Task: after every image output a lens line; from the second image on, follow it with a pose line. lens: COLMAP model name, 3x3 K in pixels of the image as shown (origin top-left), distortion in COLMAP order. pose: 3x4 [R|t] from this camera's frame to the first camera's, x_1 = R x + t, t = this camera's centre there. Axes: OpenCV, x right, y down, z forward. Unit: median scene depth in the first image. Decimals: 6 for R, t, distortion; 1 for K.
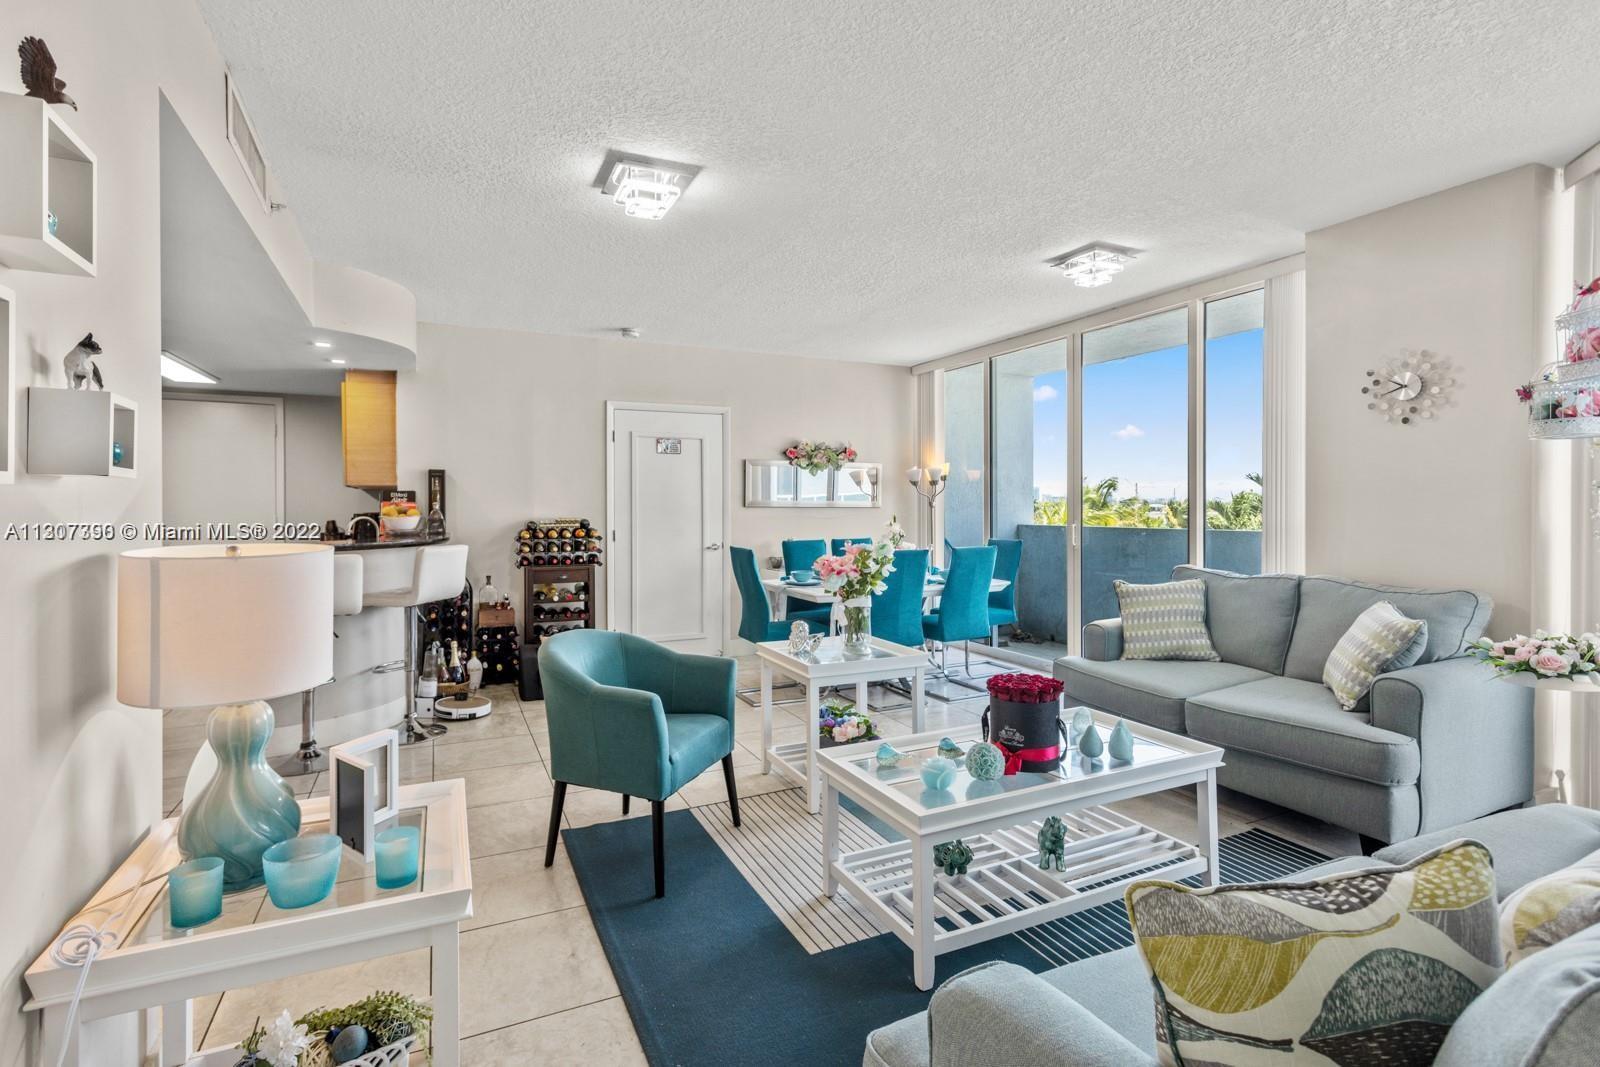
lens RADIAL K [[765.0, 0, 786.1], [0, 765.0, 504.3], [0, 0, 1]] dist [0.002290, -0.000588]
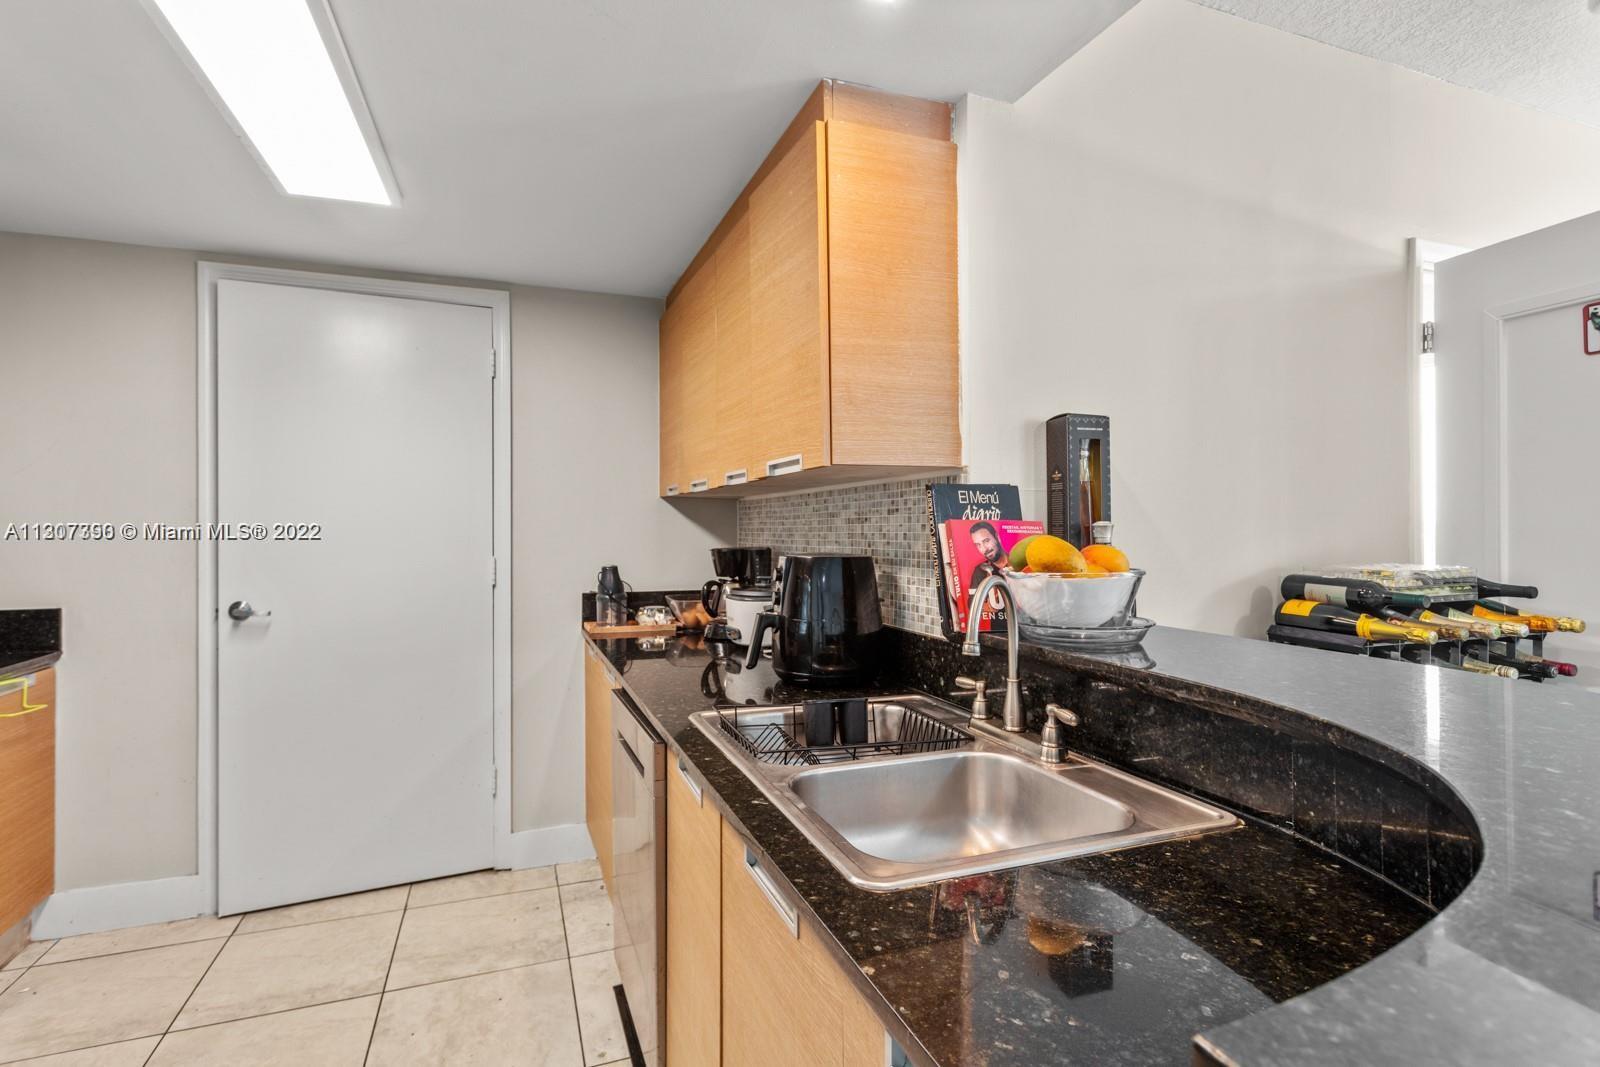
lens RADIAL K [[765.0, 0, 779.8], [0, 765.0, 523.3], [0, 0, 1]] dist [0.002290, -0.000588]
pose [[0.996924, -0.001245, -0.078369, -0.557546], [0.000507, 0.999955, -0.009426, 0.000787], [0.078377, 0.009357, 0.996880, 0.684471]]
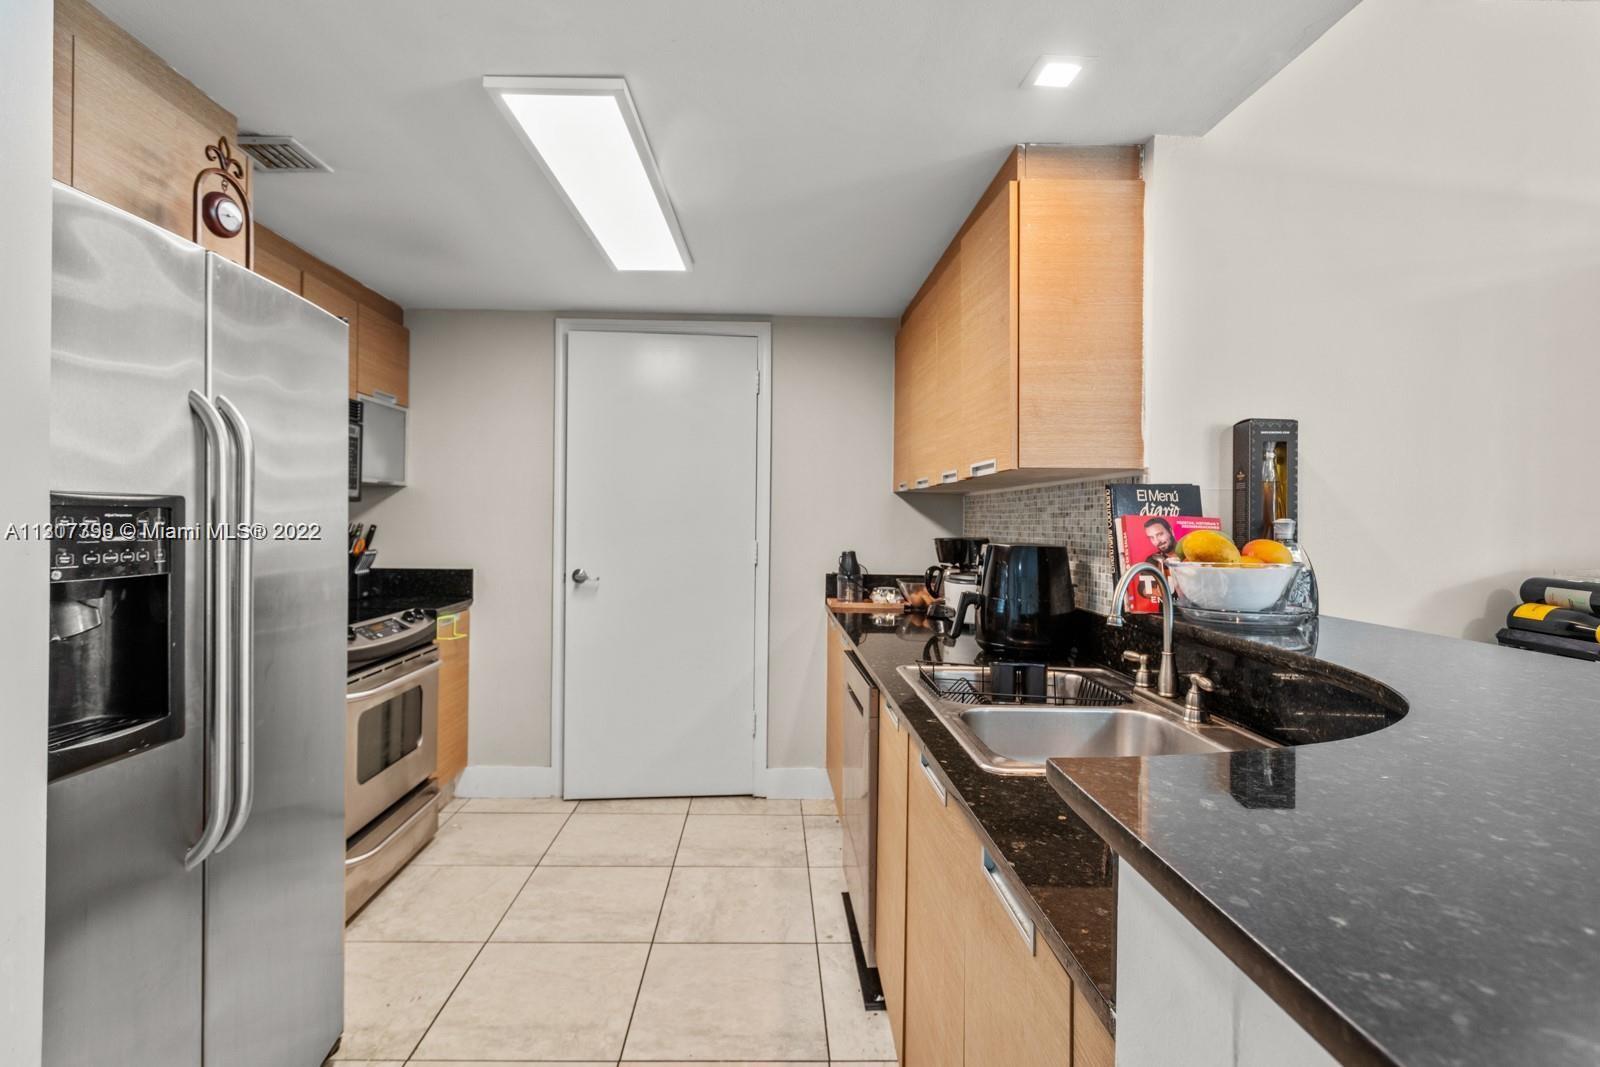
lens RADIAL K [[765.0, 0, 776.7], [0, 765.0, 519.5], [0, 0, 1]] dist [0.002290, -0.000588]
pose [[0.915511, 0.013978, -0.402051, -0.520822], [-0.015930, 0.999872, -0.001510, 0.001468], [0.401978, 0.007787, 0.915616, 0.612304]]
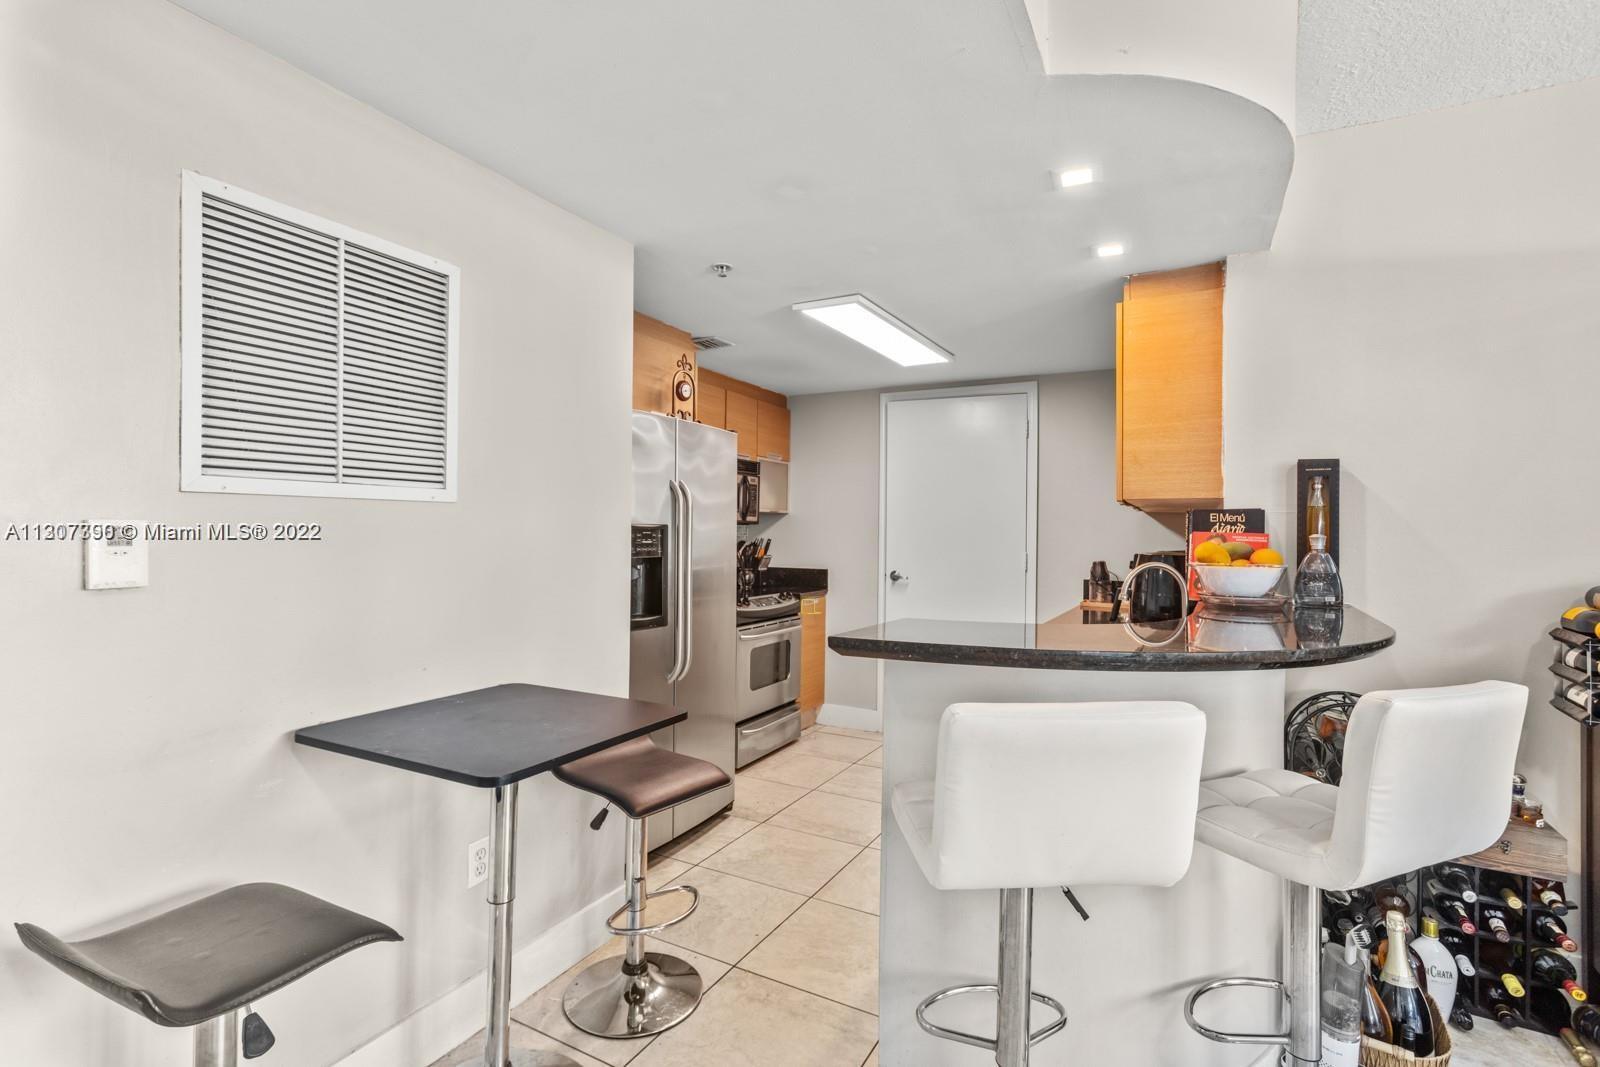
lens RADIAL K [[765.0, 0, 768.2], [0, 765.0, 524.6], [0, 0, 1]] dist [0.002290, -0.000588]
pose [[0.578094, 0.002186, -0.815968, -0.281680], [-0.015804, 0.999839, -0.008519, 0.000338], [0.815817, 0.017820, 0.578035, 0.490407]]
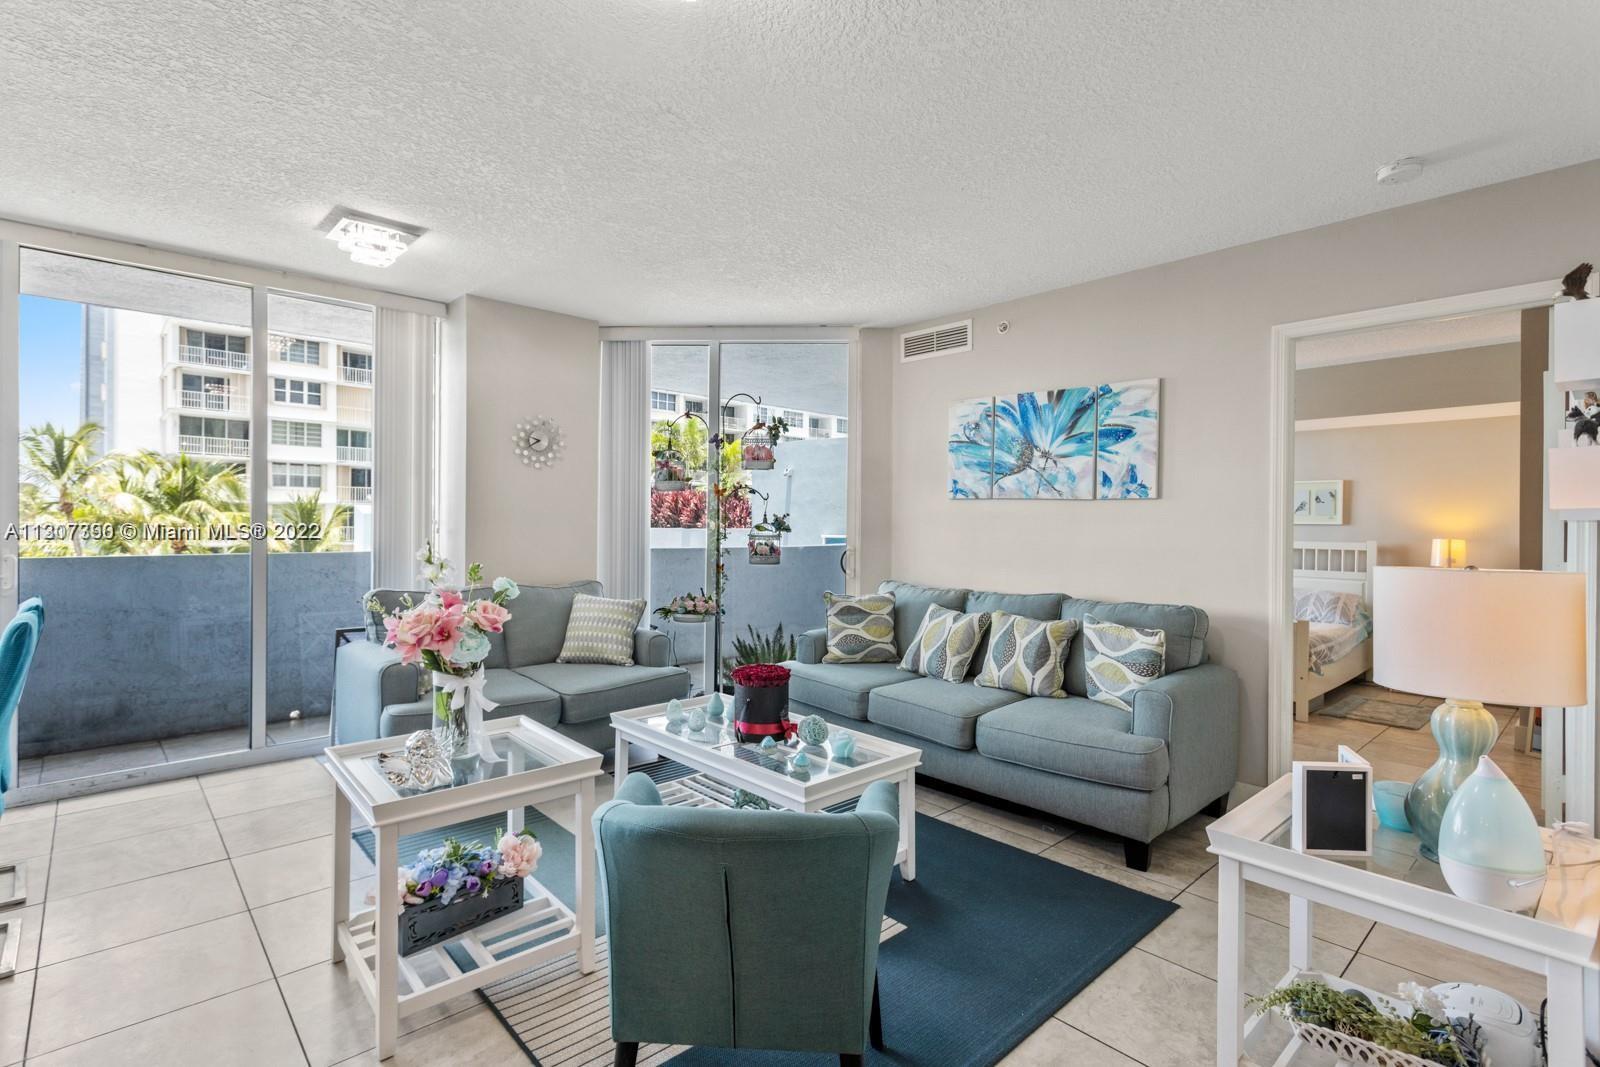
lens RADIAL K [[765.0, 0, 792.9], [0, 765.0, 533.9], [0, 0, 1]] dist [0.002290, -0.000588]
pose [[-0.307481, -0.009597, 0.951506, -0.404852], [-0.007785, 0.999941, 0.007569, -0.000134], [-0.951522, -0.005080, -0.307538, 0.613747]]
